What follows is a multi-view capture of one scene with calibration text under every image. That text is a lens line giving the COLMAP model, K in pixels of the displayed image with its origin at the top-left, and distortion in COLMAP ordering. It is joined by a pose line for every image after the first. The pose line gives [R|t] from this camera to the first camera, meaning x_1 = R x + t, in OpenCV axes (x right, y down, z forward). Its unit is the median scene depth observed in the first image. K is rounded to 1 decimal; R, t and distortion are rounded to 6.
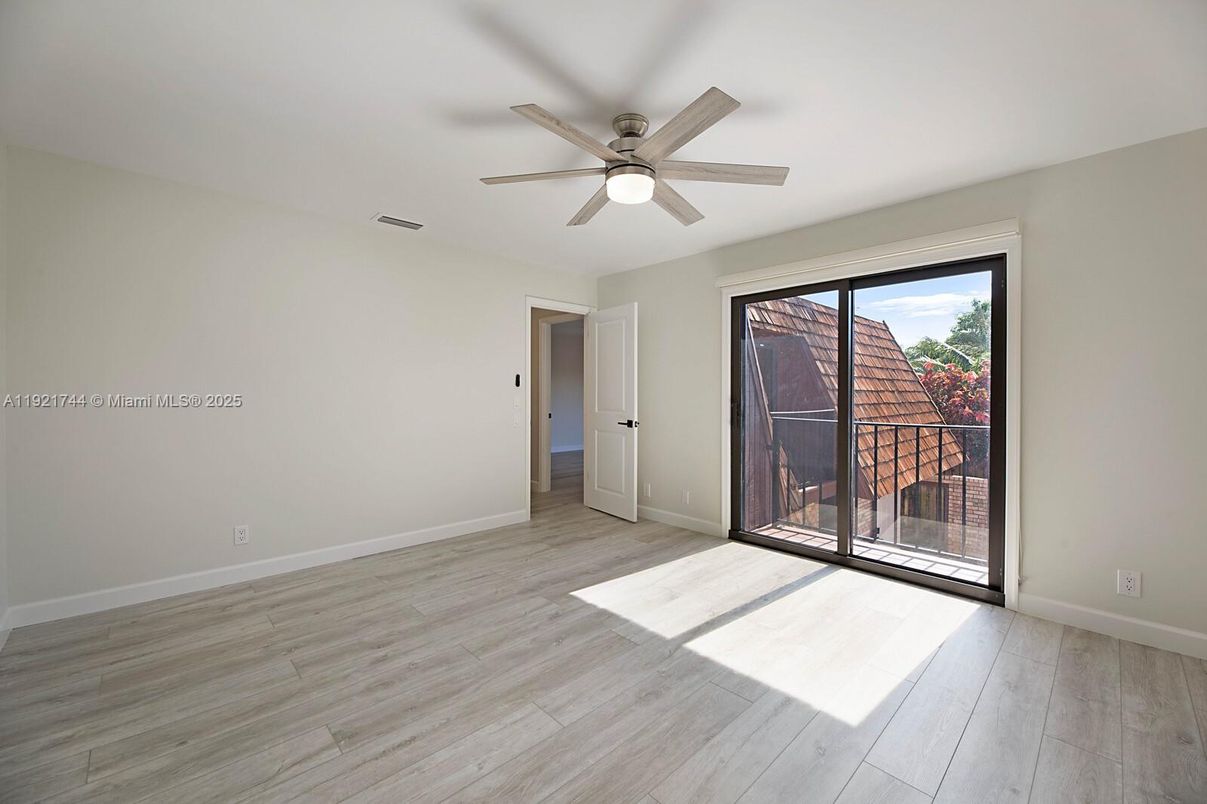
lens RADIAL K [[485.9, 0, 607.3], [0, 485.9, 396.0], [0, 0, 1]] dist [0.000645, -0.003049]
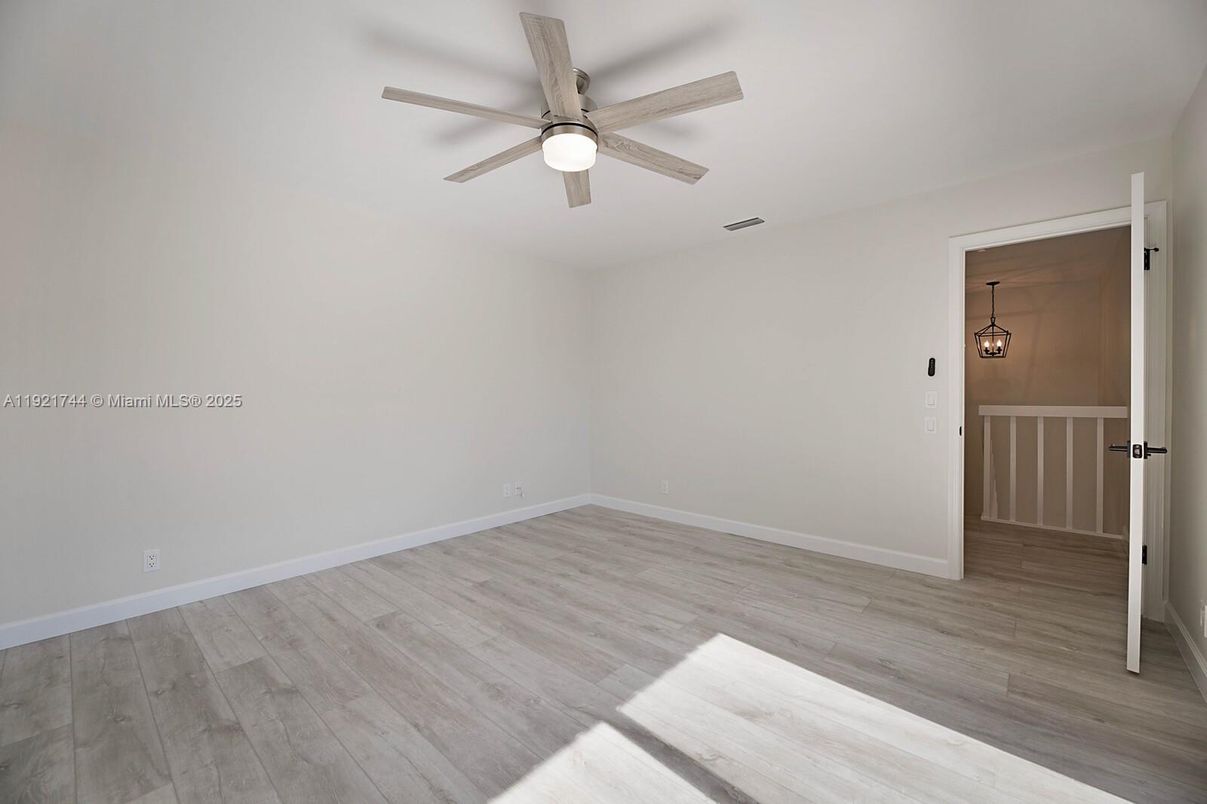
lens RADIAL K [[485.9, 0, 607.3], [0, 485.9, 396.0], [0, 0, 1]] dist [0.000645, -0.003049]
pose [[0.077898, 0.003391, -0.996956, 0.763584], [-0.001246, 0.999994, 0.003304, 0.011577], [0.996961, 0.000985, 0.077901, 0.810654]]
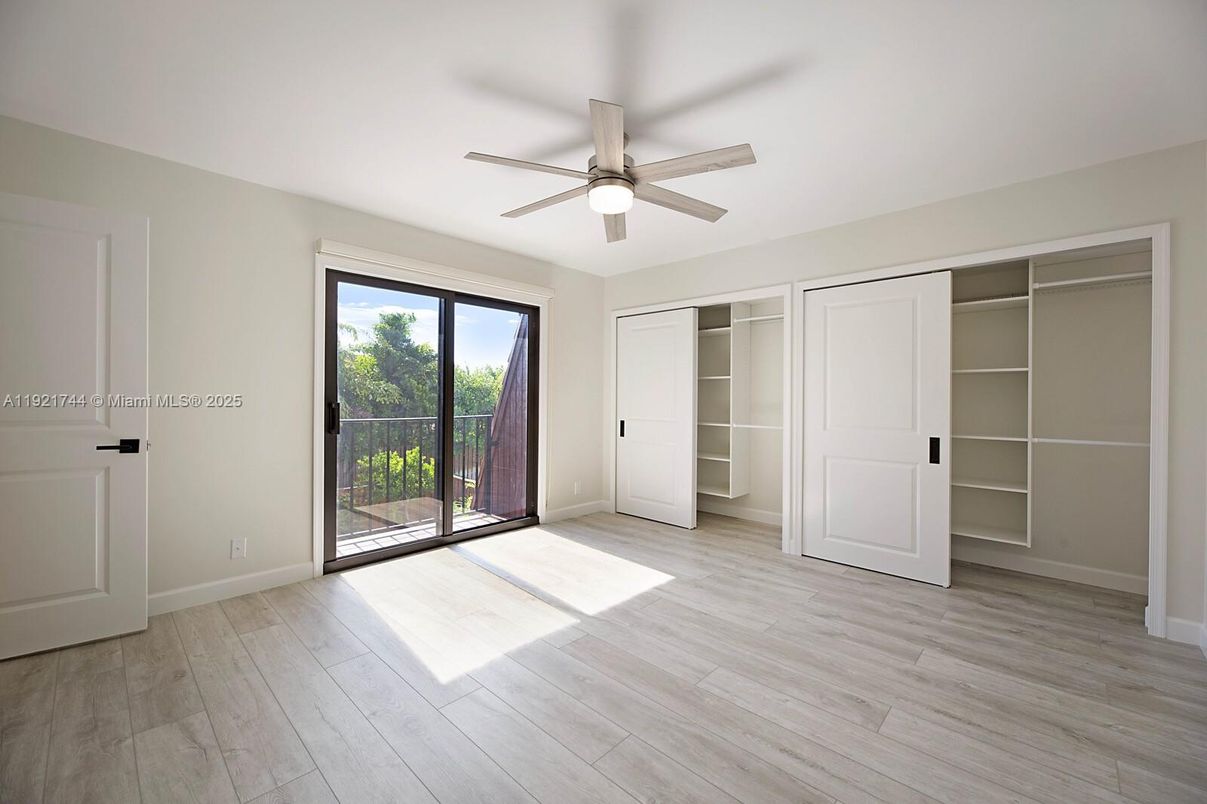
lens RADIAL K [[485.9, 0, 607.3], [0, 485.9, 396.0], [0, 0, 1]] dist [0.000645, -0.003049]
pose [[-0.053529, -0.002253, 0.998564, -0.824544], [-0.002720, 0.999994, 0.002111, 0.001499], [-0.998563, -0.002603, -0.053535, 0.862234]]
